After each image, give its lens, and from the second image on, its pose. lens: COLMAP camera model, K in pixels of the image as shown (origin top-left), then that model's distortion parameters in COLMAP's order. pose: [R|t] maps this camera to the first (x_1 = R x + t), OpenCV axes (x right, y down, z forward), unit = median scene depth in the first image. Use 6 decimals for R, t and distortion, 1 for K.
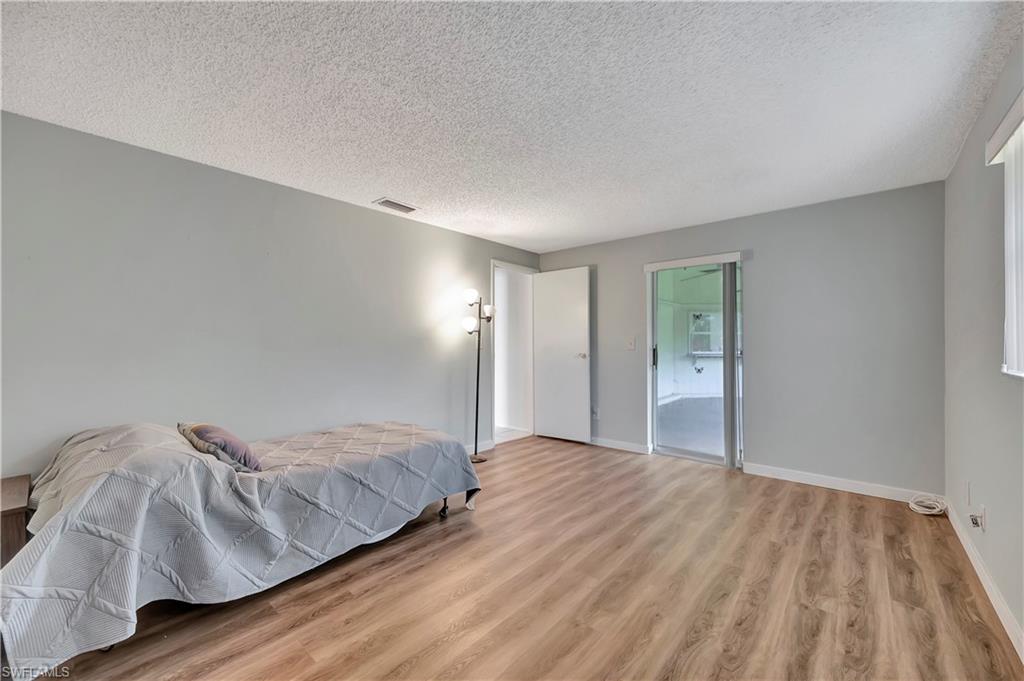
lens RADIAL K [[405.7, 0, 513.7], [0, 405.7, 340.8], [0, 0, 1]] dist [-0.001083, 0.000383]
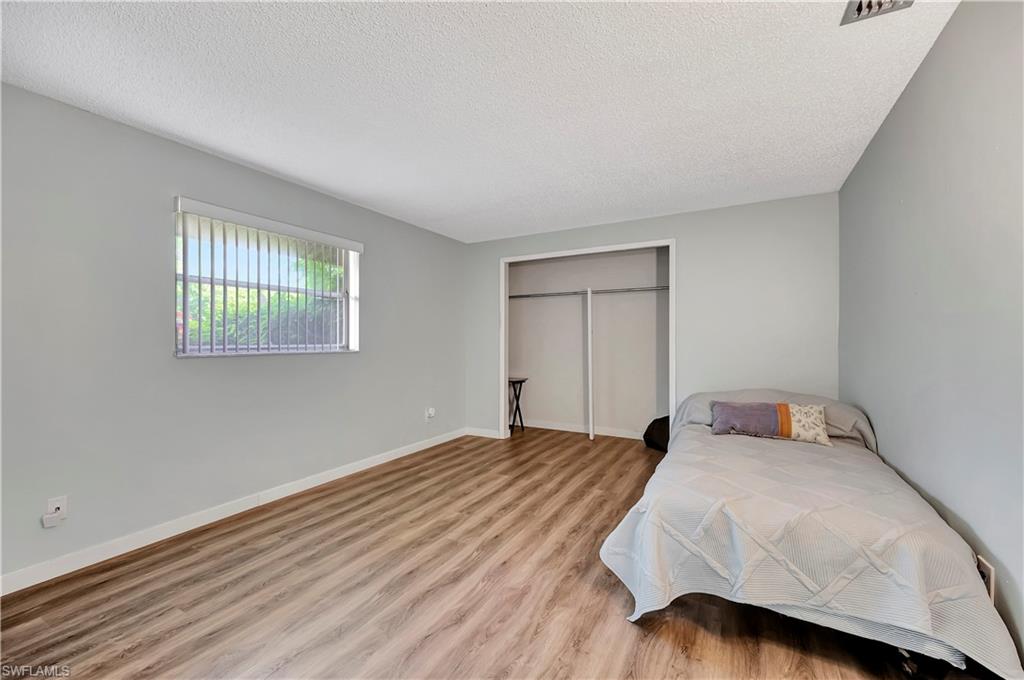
lens RADIAL K [[405.7, 0, 511.6], [0, 405.7, 339.3], [0, 0, 1]] dist [-0.001083, 0.000383]
pose [[-0.979991, 0.004869, -0.198981, 0.261890], [0.006157, 0.999964, -0.005856, 0.029366], [0.198945, -0.006964, -0.979986, 2.241100]]
